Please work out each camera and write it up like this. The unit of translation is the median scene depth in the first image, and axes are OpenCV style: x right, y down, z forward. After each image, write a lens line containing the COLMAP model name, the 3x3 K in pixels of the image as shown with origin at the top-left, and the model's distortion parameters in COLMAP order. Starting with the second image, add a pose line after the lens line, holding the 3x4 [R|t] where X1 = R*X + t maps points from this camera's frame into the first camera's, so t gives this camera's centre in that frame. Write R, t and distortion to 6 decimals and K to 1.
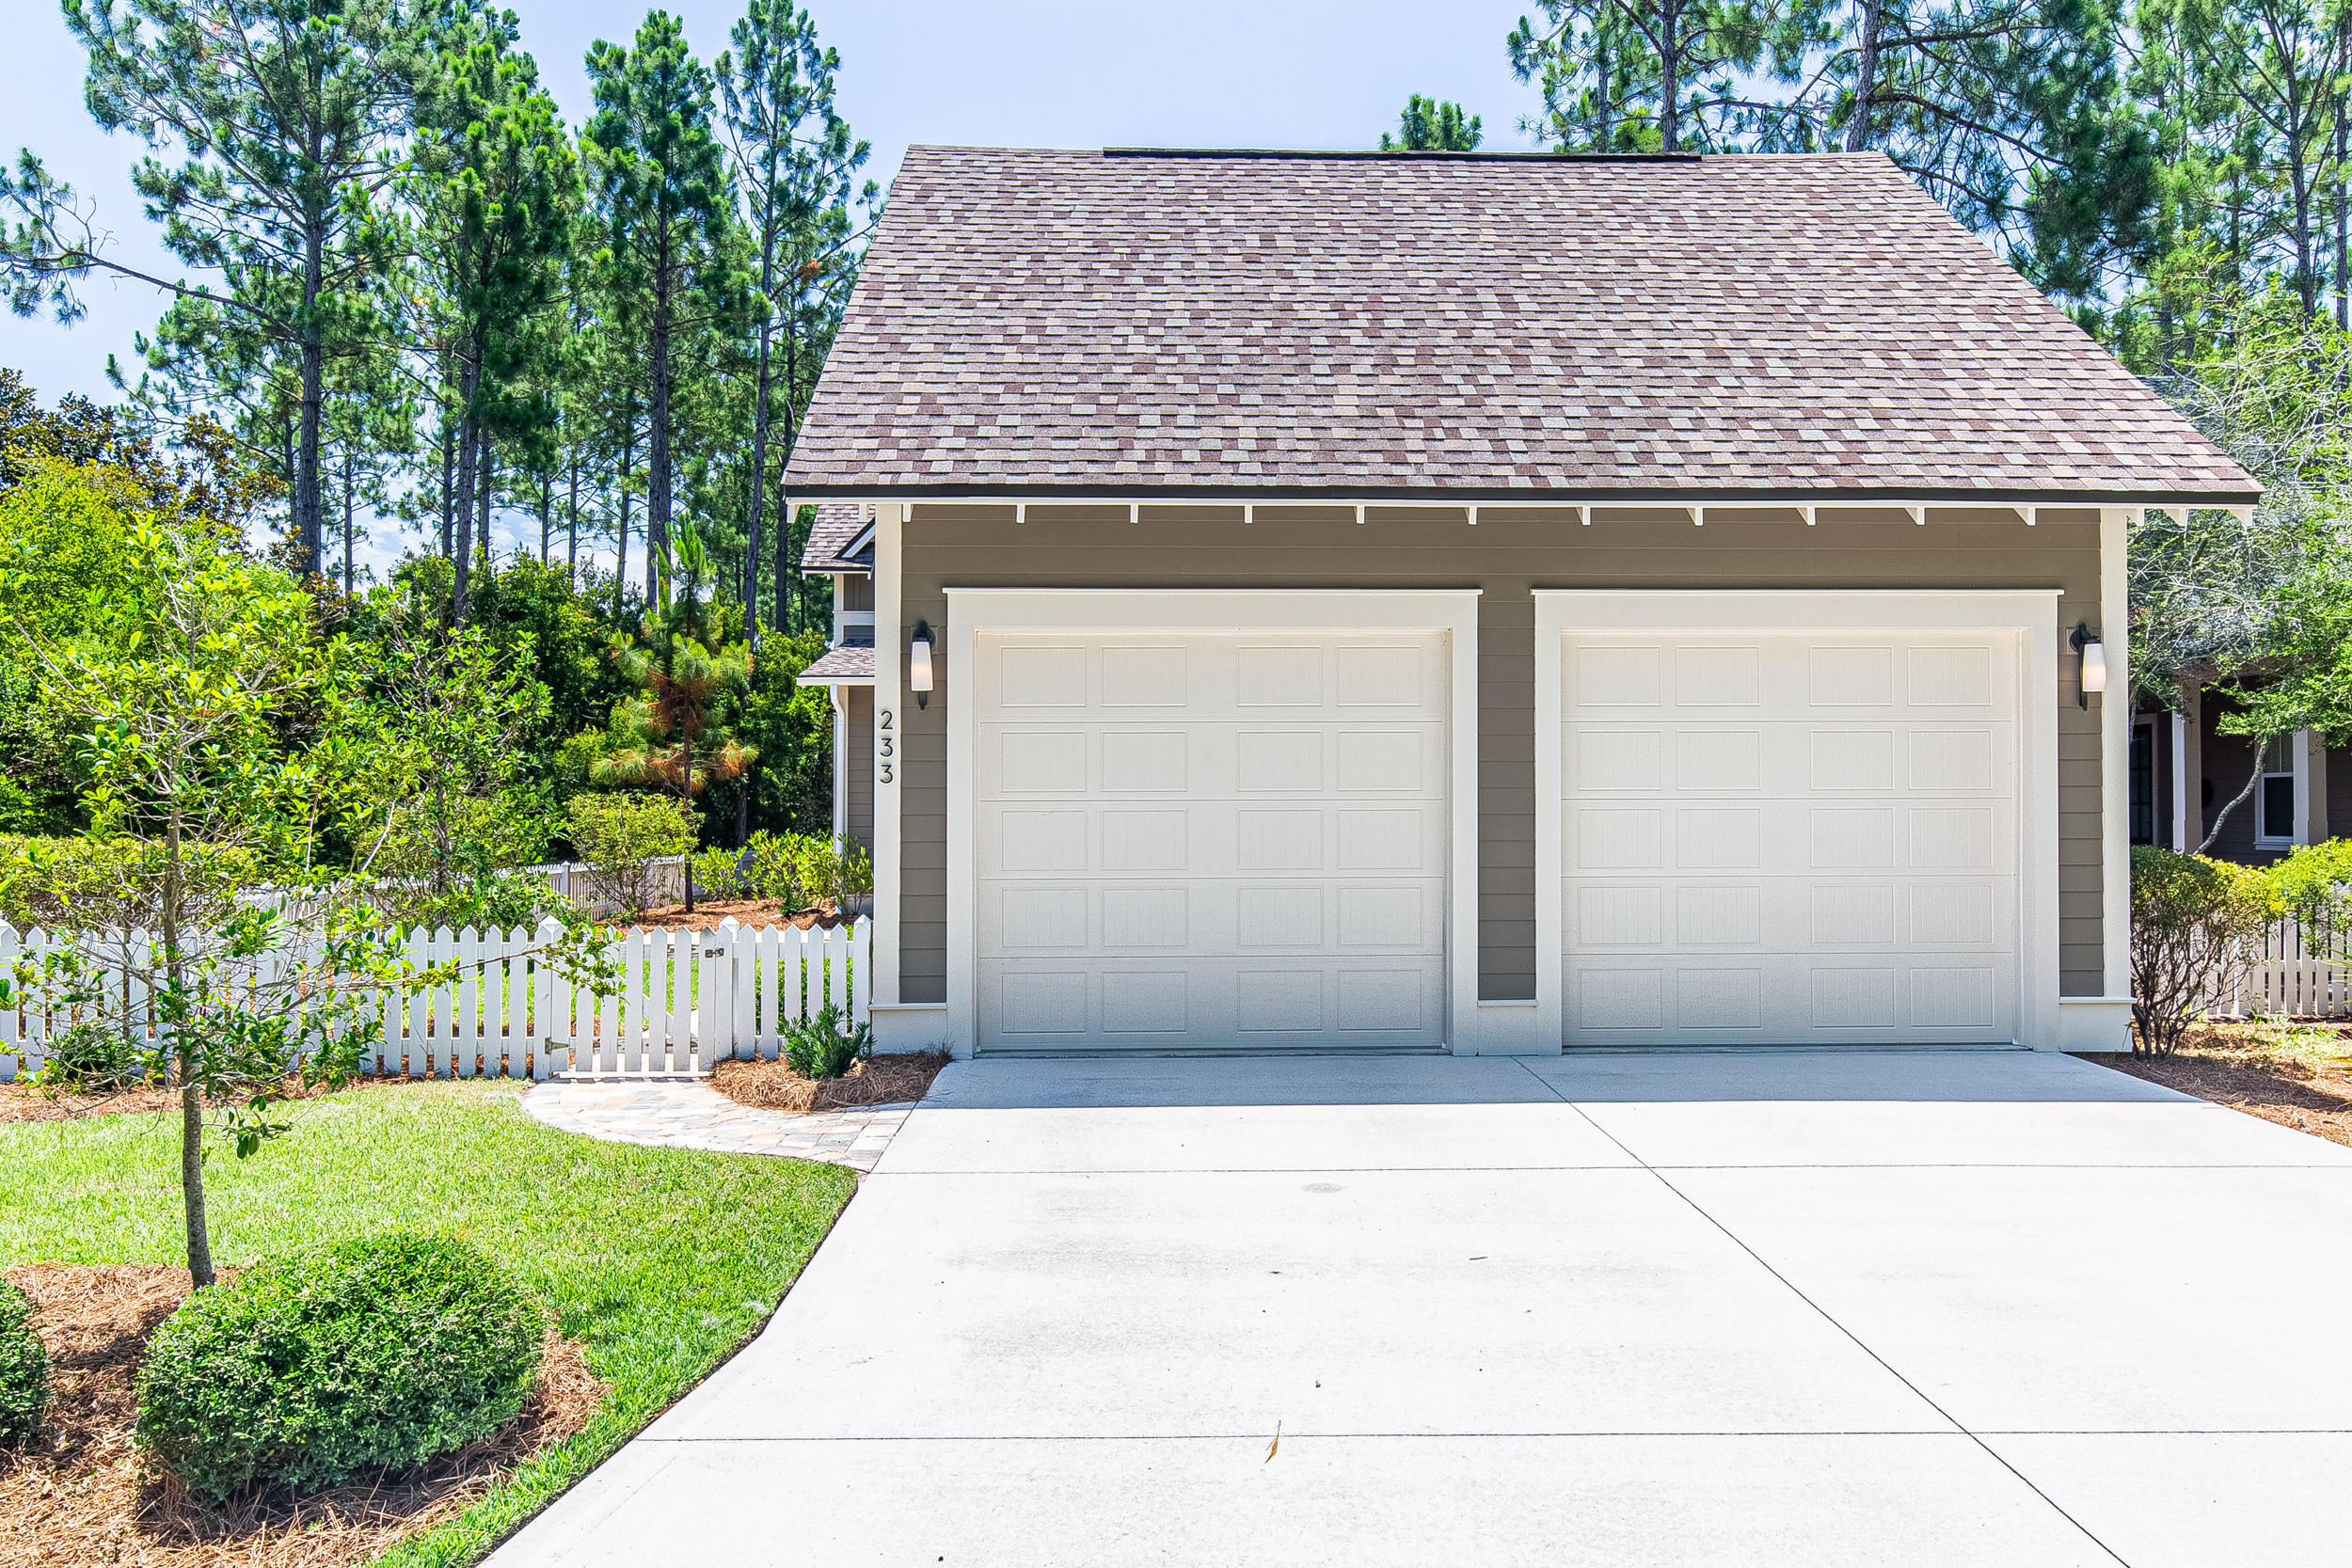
lens RADIAL K [[1579.3, 0, 1193.3], [0, 1579.3, 792.6], [0, 0, 1]] dist [0.017481, 0.002606]
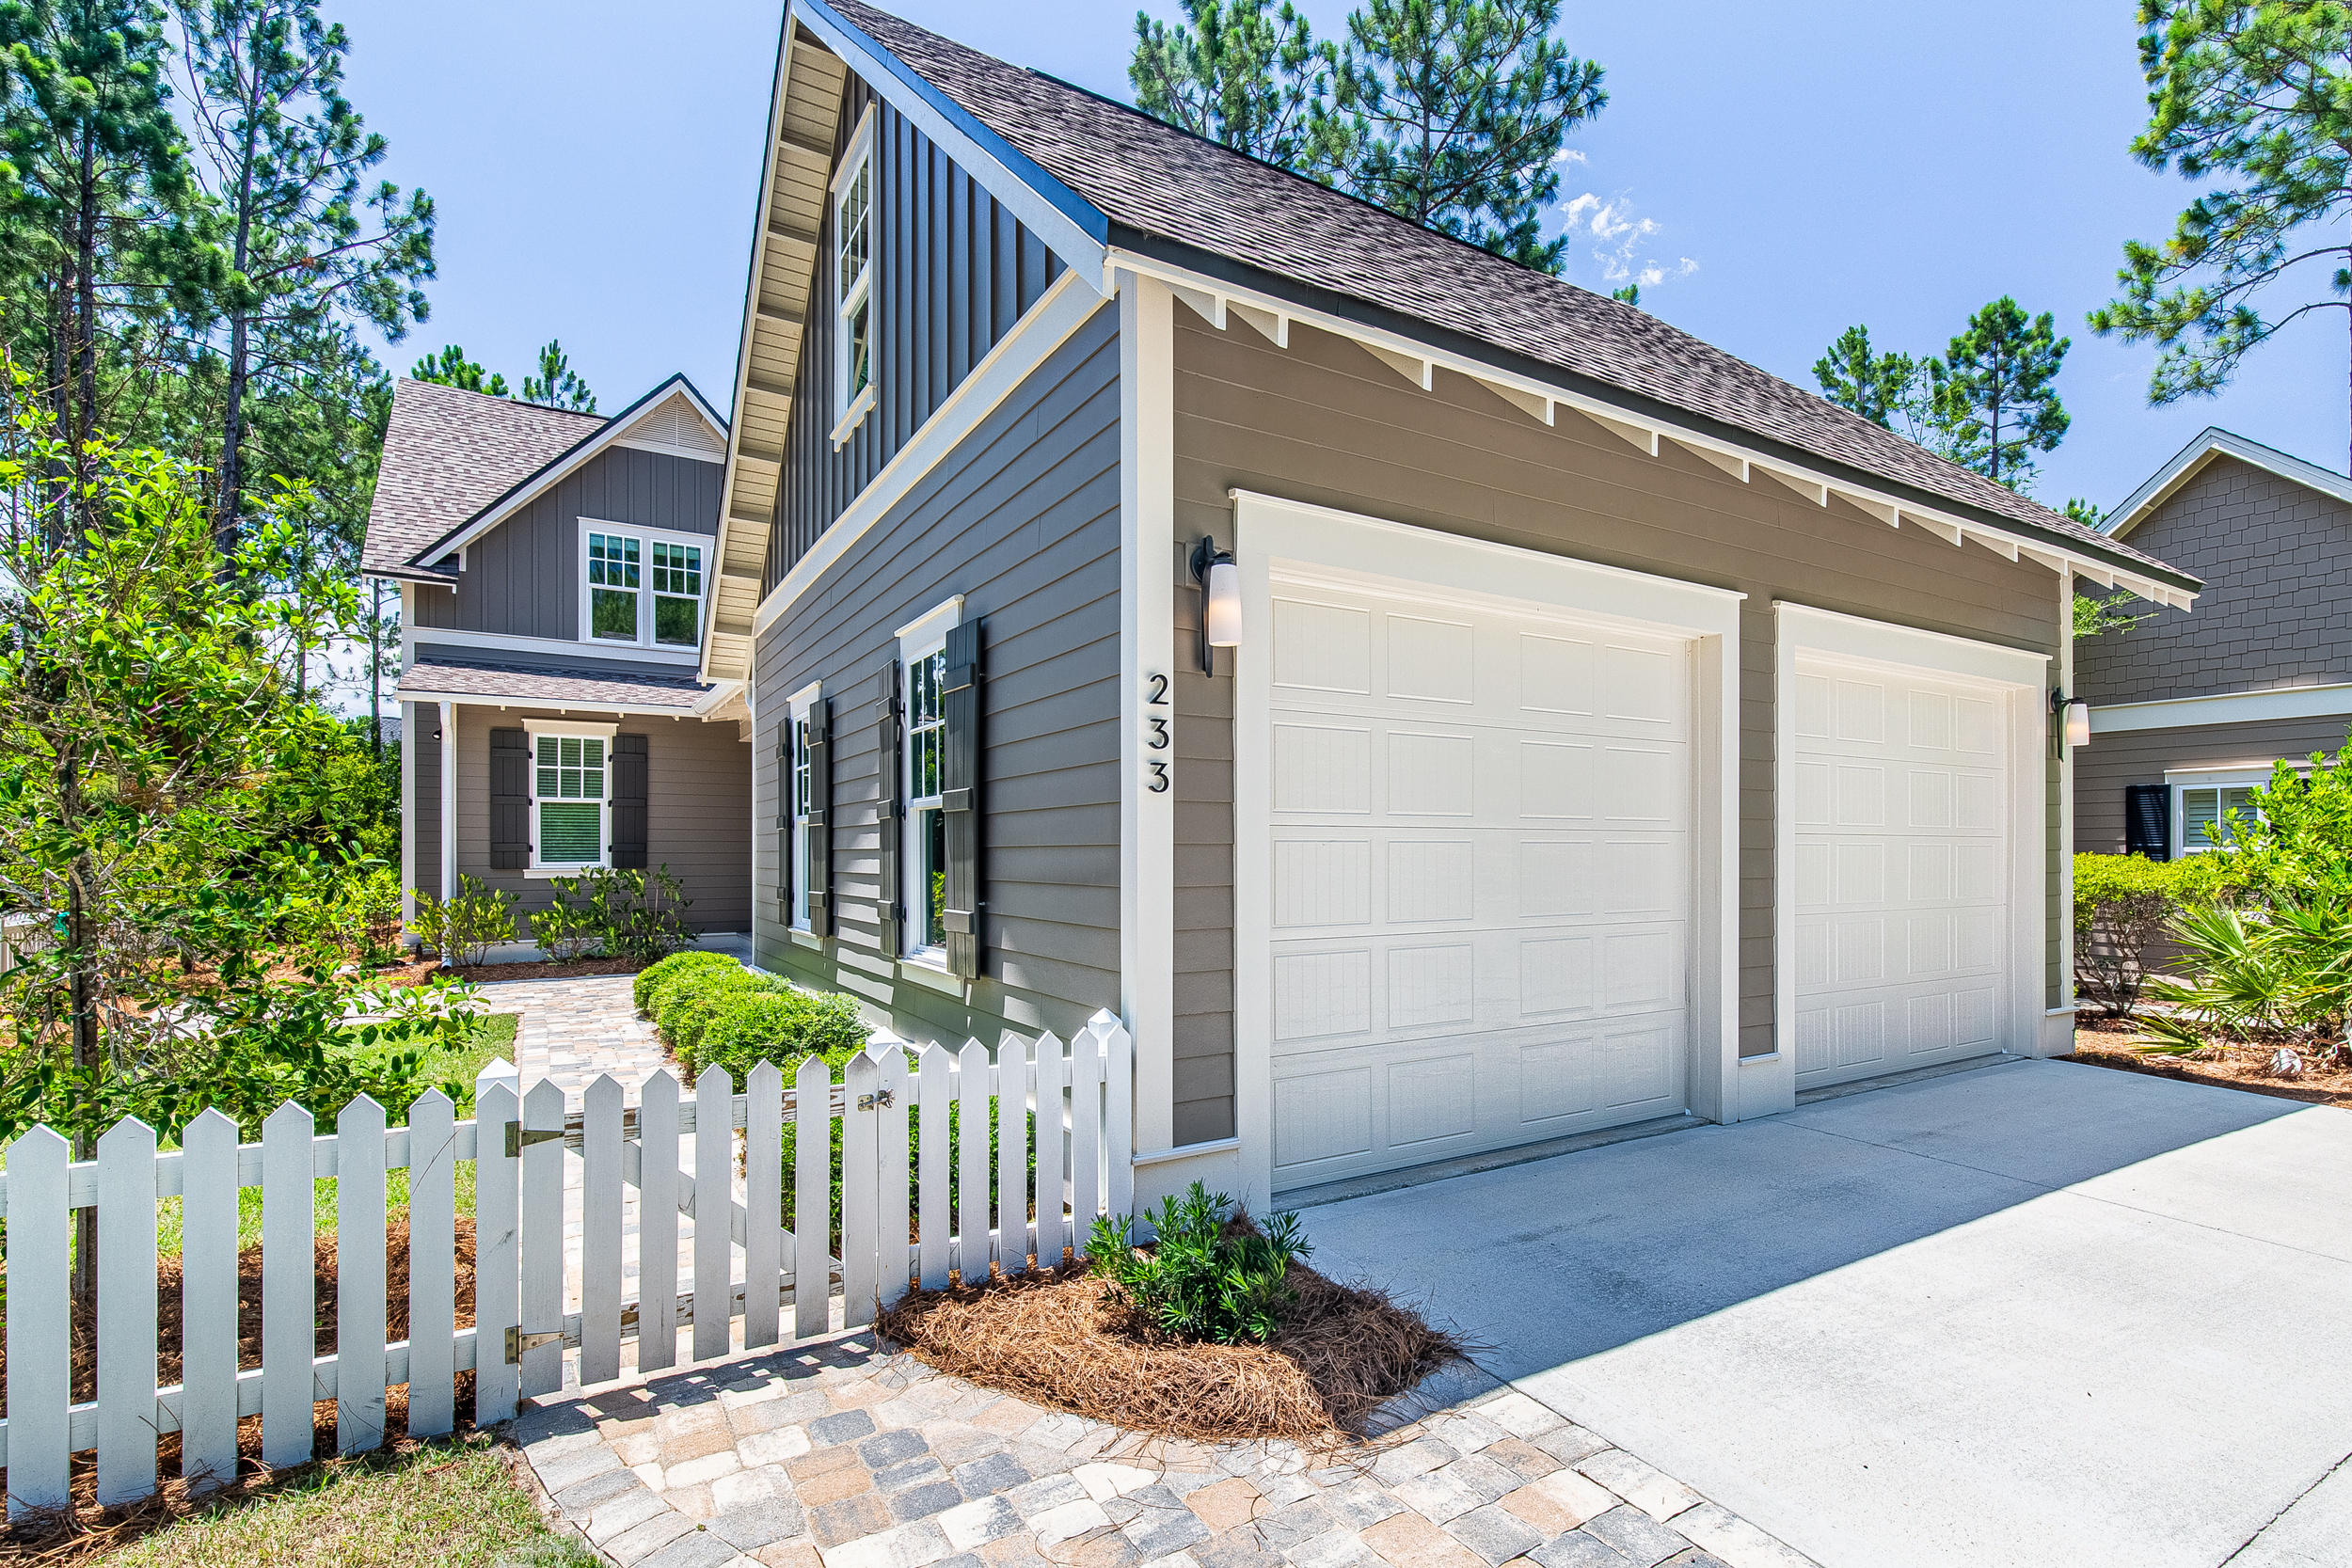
lens RADIAL K [[1093.4, 0, 1194.3], [0, 1093.4, 860.2], [0, 0, 1]] dist [0.009811, -0.002131]
pose [[0.867993, -0.001878, 0.496573, -0.113613], [-0.007974, 0.999811, 0.017718, 0.003599], [-0.496513, -0.019339, 0.867814, 0.181300]]
